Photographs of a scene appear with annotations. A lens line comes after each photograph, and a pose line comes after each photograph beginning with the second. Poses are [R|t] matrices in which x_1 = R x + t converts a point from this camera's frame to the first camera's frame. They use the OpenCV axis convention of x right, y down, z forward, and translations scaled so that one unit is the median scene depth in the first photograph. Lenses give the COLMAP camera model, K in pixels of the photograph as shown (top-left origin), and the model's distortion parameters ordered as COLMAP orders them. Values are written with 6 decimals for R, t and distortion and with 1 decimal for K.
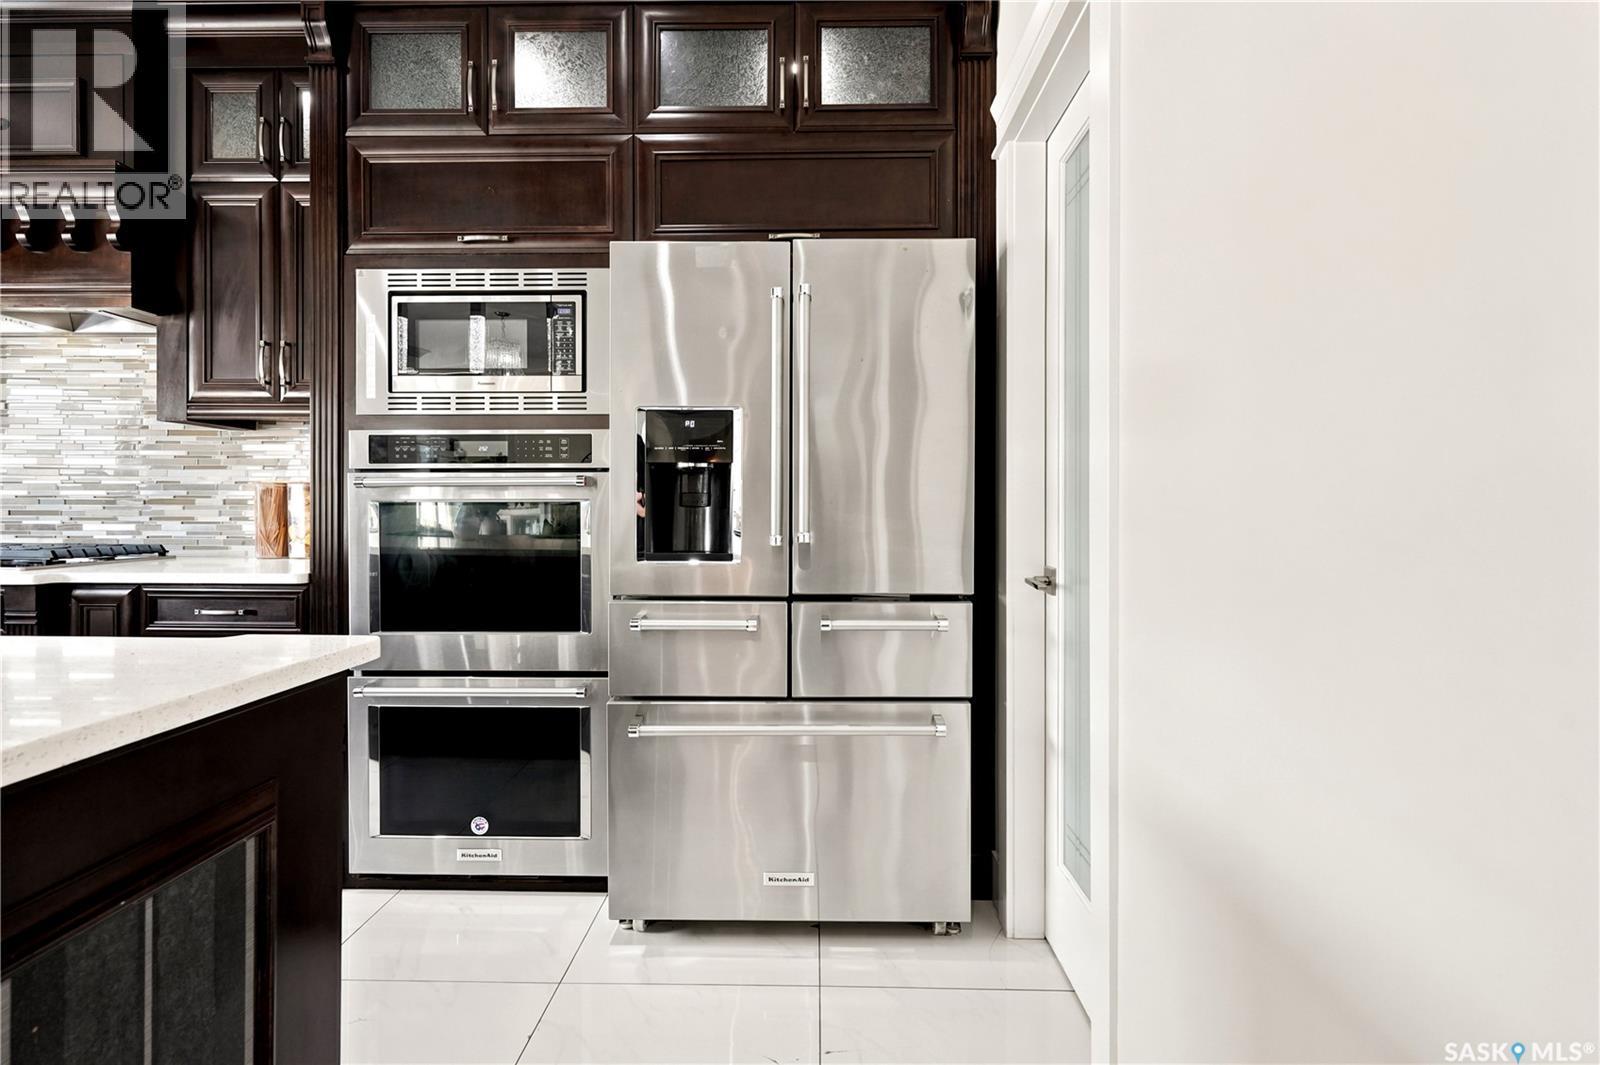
lens RADIAL K [[739.2, 0, 798.9], [0, 739.2, 515.3], [0, 0, 1]] dist [0.001131, 0.000280]
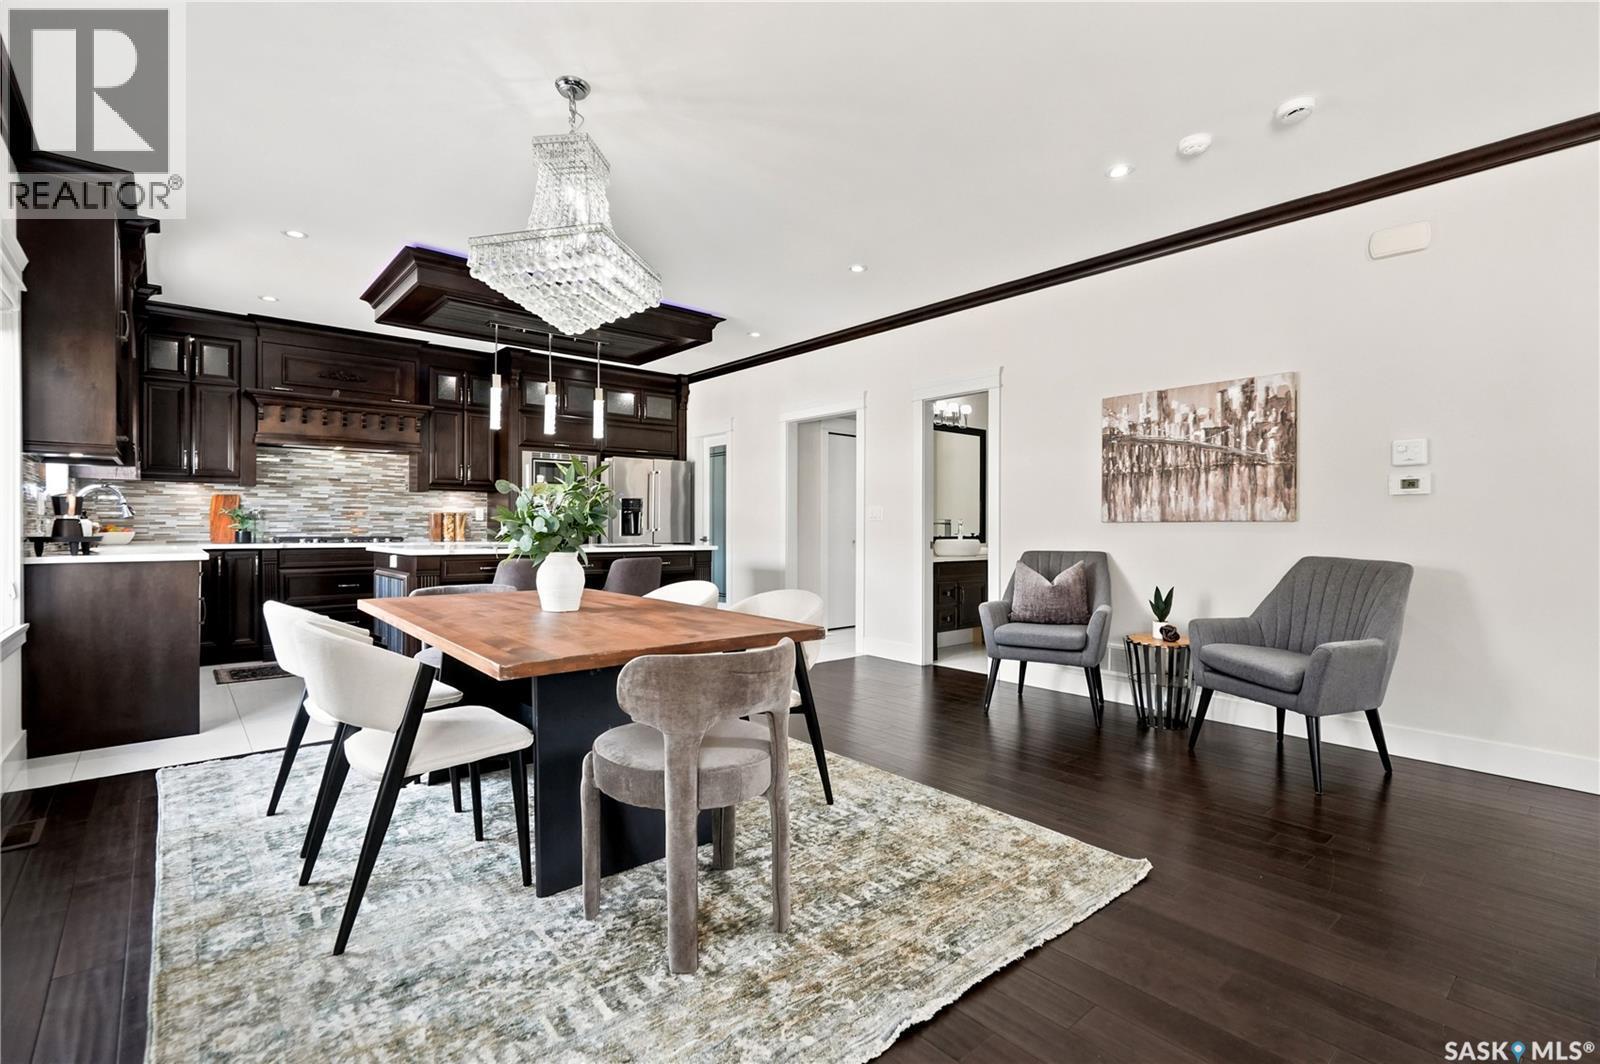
lens RADIAL K [[739.2, 0, 798.9], [0, 739.2, 514.8], [0, 0, 1]] dist [0.001131, 0.000280]
pose [[0.743302, 0.008974, 0.668896, -1.916510], [0.005106, 0.999805, -0.019088, 0.026578], [-0.668937, 0.017604, 0.743111, -2.322330]]
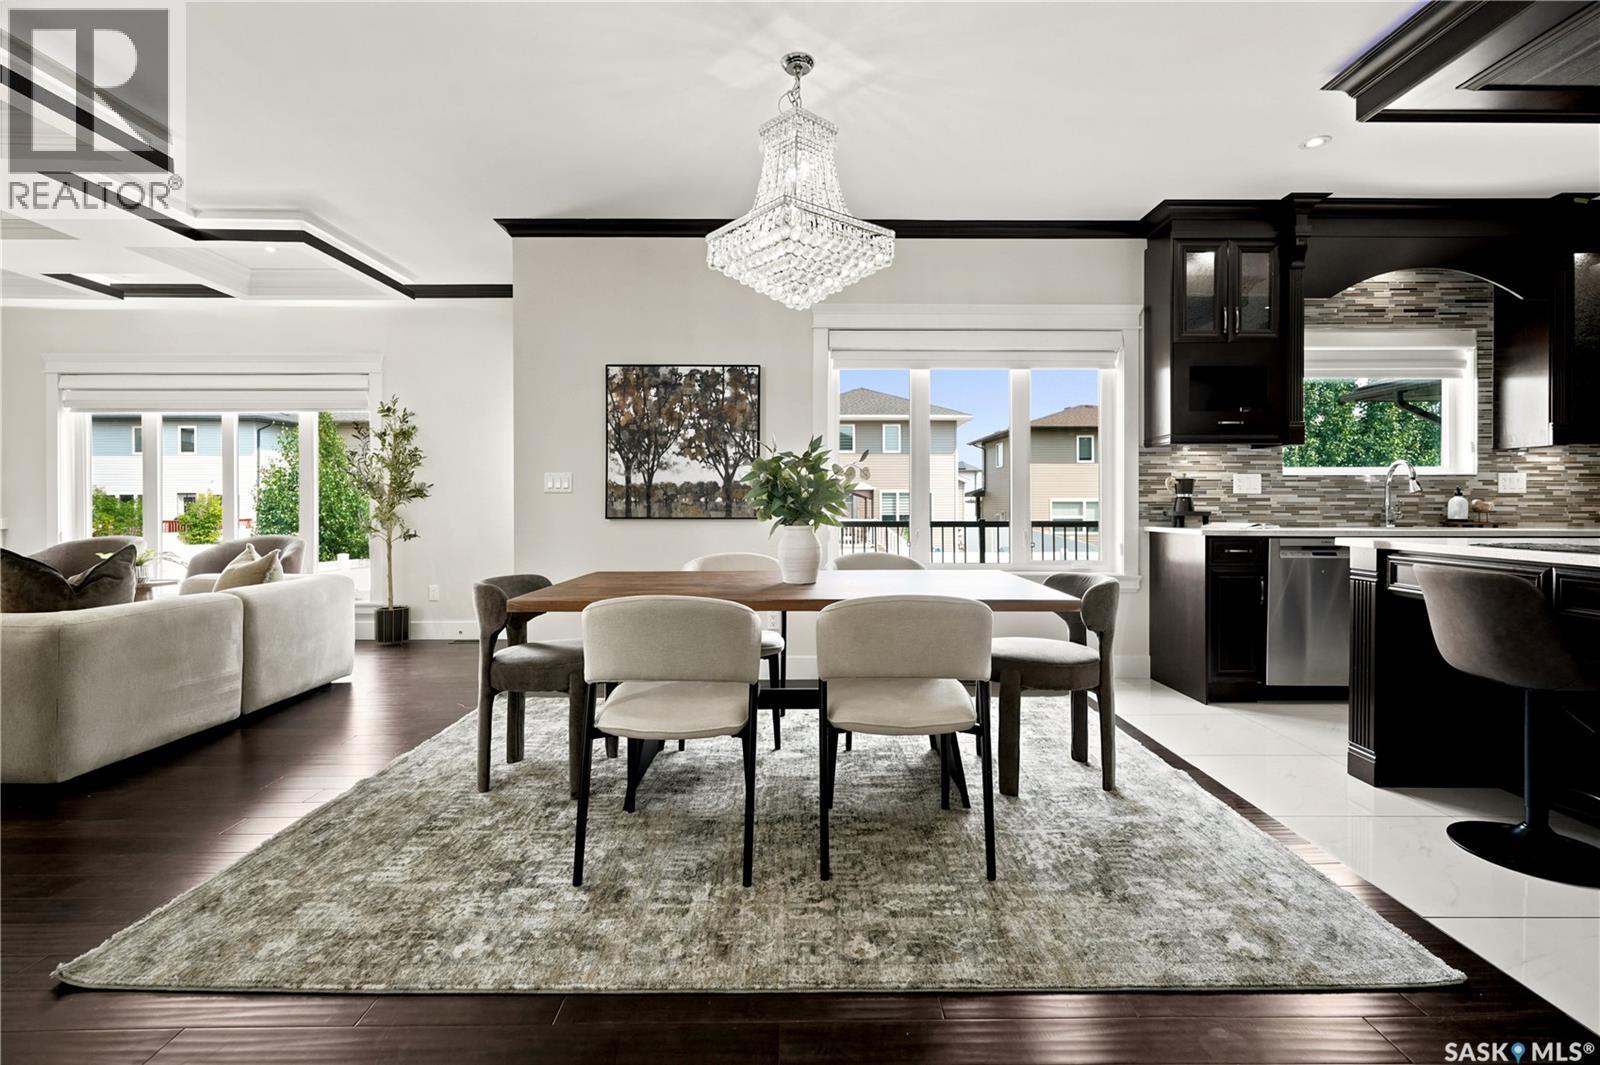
lens RADIAL K [[749.1, 0, 804.3], [0, 749.1, 506.0], [0, 0, 1]] dist [0.000696, 0.000480]
pose [[0.031892, -0.000747, -0.999491, 0.013445], [-0.007583, 0.999971, -0.000989, 0.029779], [0.999463, 0.007611, 0.031886, -1.092547]]
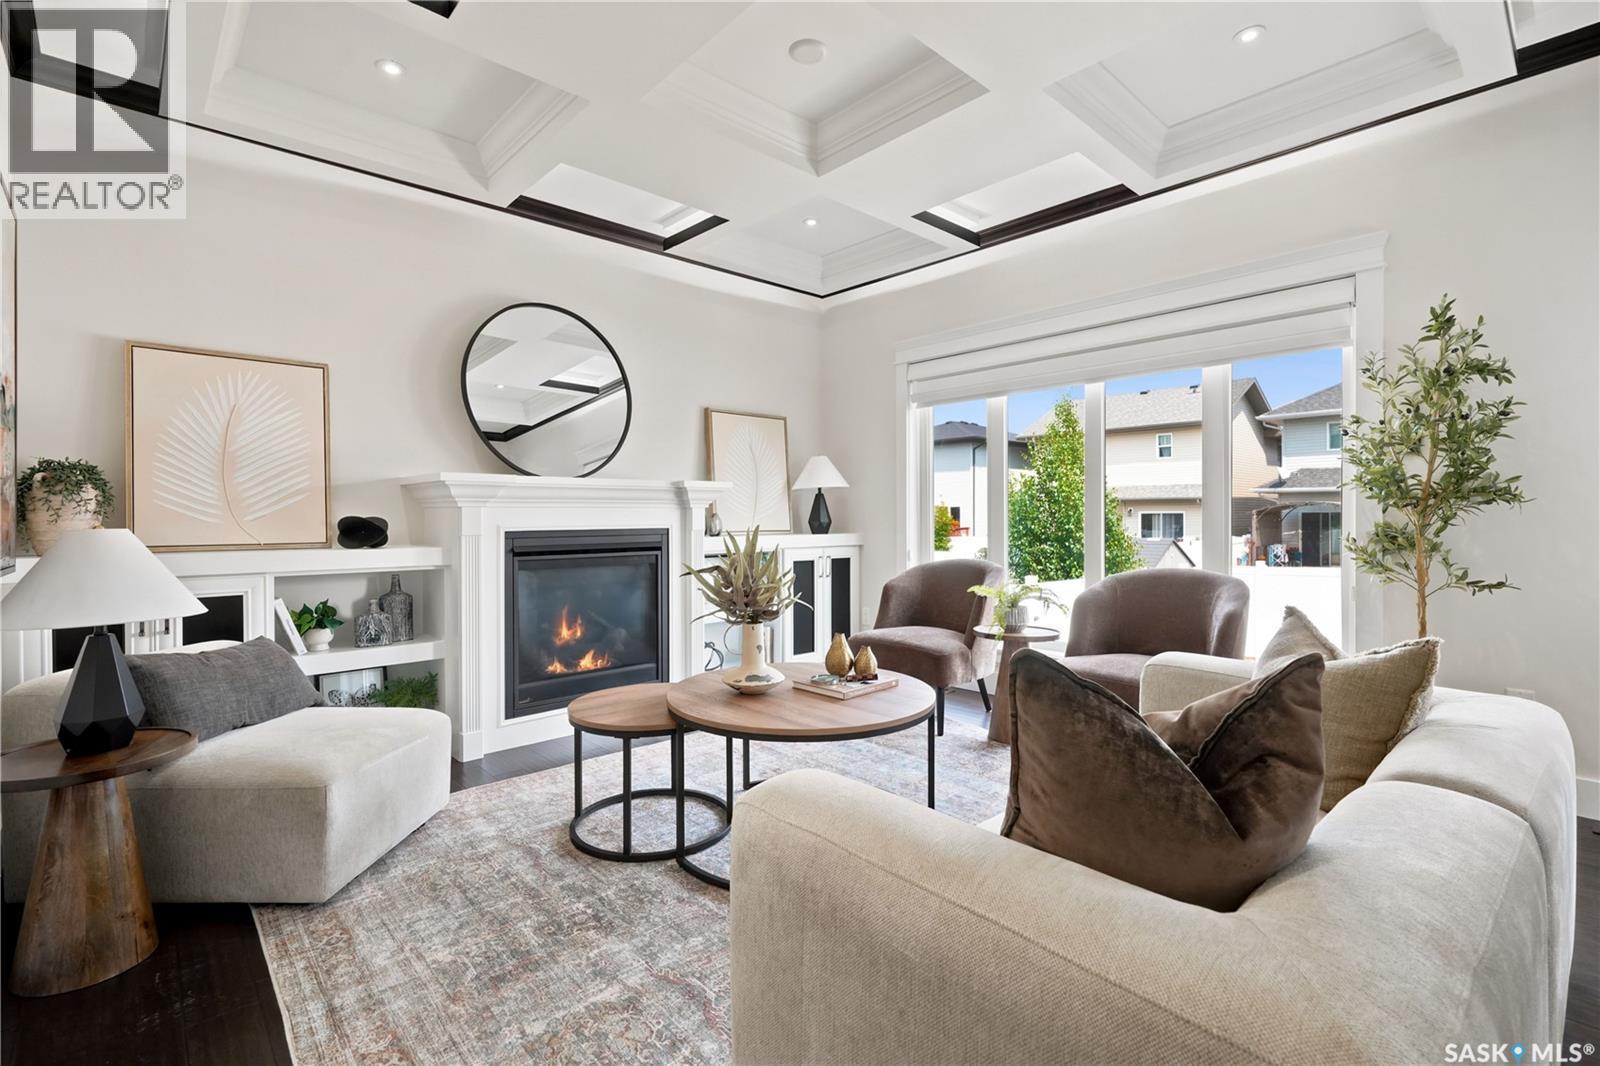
lens RADIAL K [[725.4, 0, 801.0], [0, 725.4, 528.5], [0, 0, 1]] dist [0.001408, 0.000181]
pose [[-0.716864, 0.012829, -0.697095, -0.995318], [-0.003933, 0.999740, 0.022443, 0.026173], [0.697202, 0.018830, -0.716628, -2.322363]]
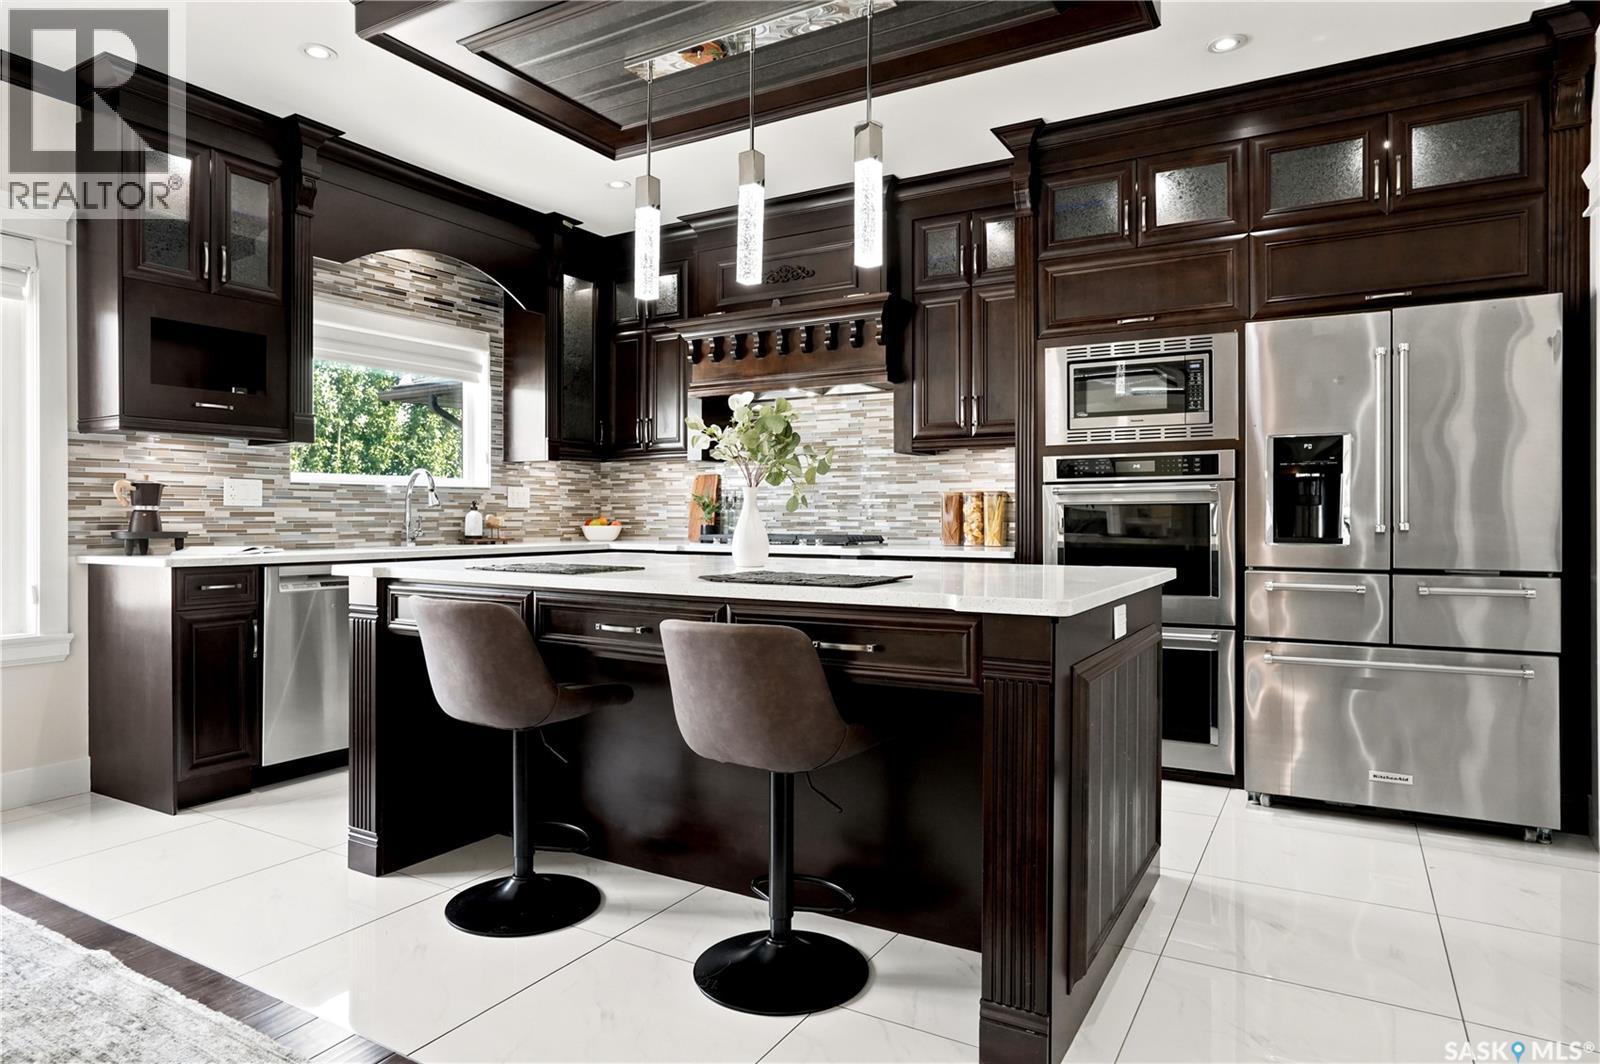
lens RADIAL K [[936.7, 0, 802.0], [0, 936.7, 520.3], [0, 0, 1]] dist [-0.049338, 0.041651]
pose [[0.876086, -0.002301, -0.482149, -0.124737], [0.000469, 0.999992, -0.003920, 0.021053], [0.482154, 0.003208, 0.876081, -0.894716]]
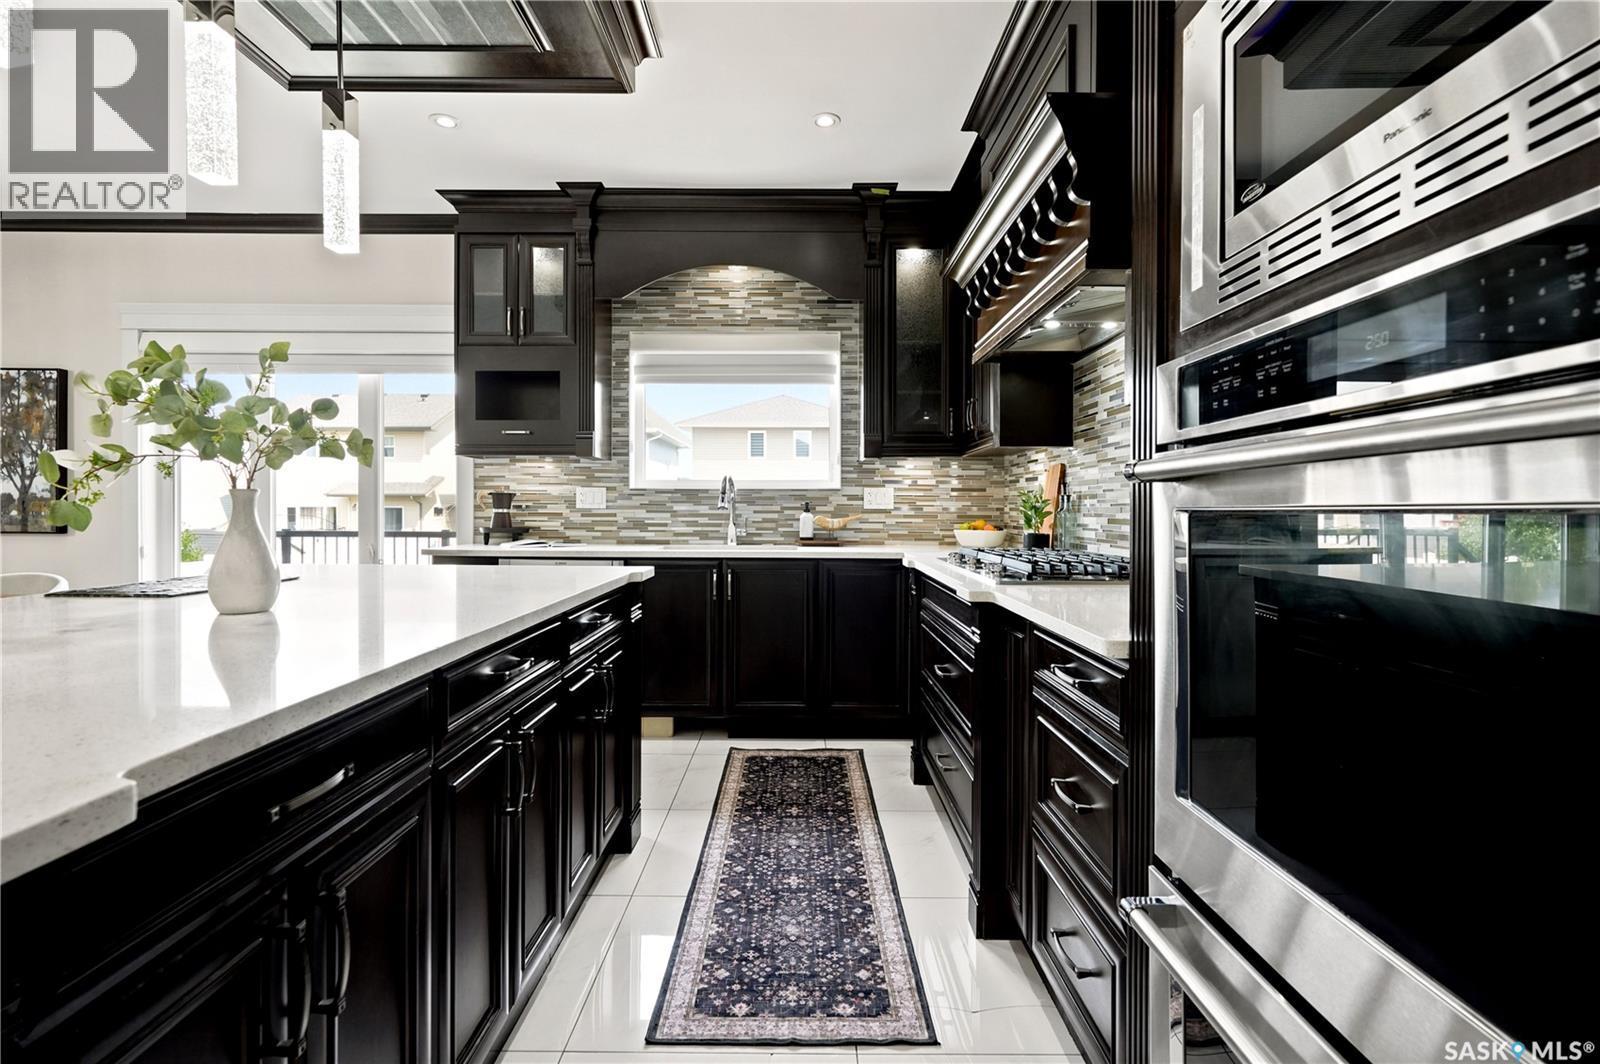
lens RADIAL K [[739.2, 0, 798.9], [0, 739.2, 514.8], [0, 0, 1]] dist [0.001131, 0.000280]
pose [[0.024265, 0.002522, -0.999702, -0.110011], [-0.011537, 0.999931, 0.002243, -0.011030], [0.999639, 0.011479, 0.024292, 0.735467]]
